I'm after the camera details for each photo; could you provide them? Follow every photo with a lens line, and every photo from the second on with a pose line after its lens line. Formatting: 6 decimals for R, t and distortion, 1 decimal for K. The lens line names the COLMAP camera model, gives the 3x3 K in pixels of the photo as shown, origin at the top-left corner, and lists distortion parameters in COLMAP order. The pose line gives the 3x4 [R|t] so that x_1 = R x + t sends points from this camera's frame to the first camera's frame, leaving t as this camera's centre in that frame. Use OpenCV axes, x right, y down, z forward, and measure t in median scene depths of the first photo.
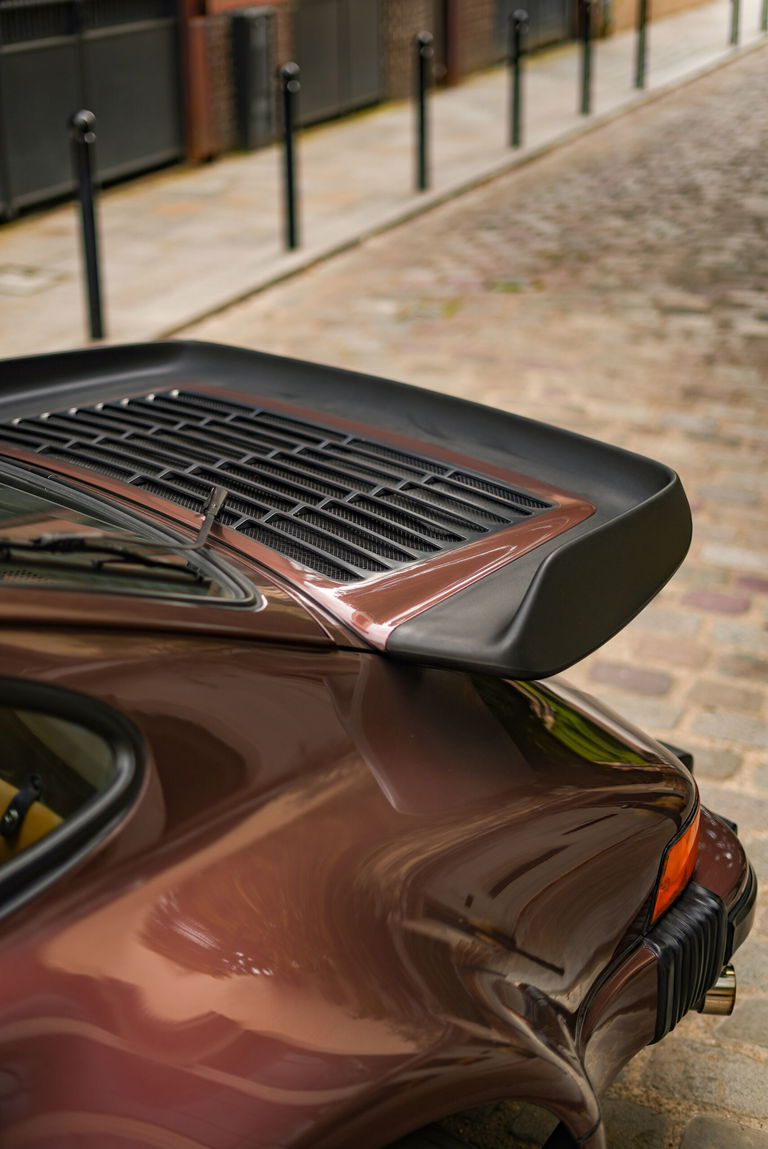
lens RADIAL K [[1715.7, 0, 379.8], [0, 1715.7, 565.0], [0, 0, 1]] dist [-0.019061, 0.004550]
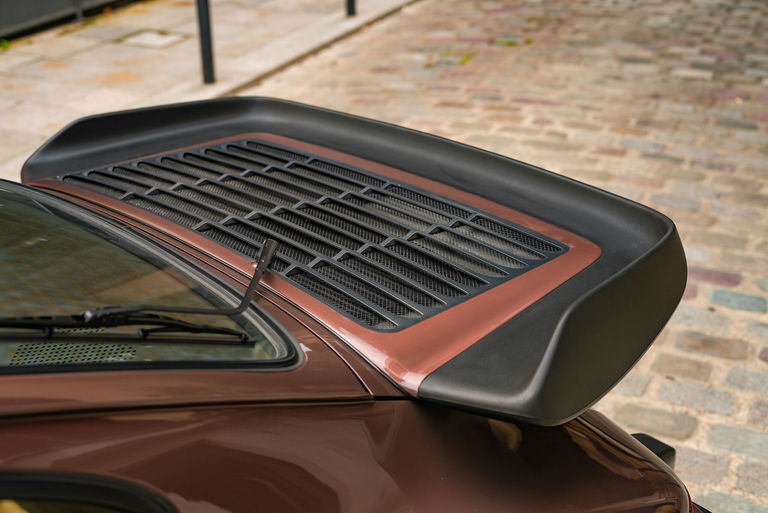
lens RADIAL K [[1146.8, 0, 385.0], [0, 1146.8, 257.8], [0, 0, 1]] dist [-0.019061, 0.004550]
pose [[0.999687, 0.000939, -0.025020, 0.000435], [-0.000211, 0.999577, 0.029079, -0.030327], [0.025037, -0.029065, 0.999264, 0.135854]]
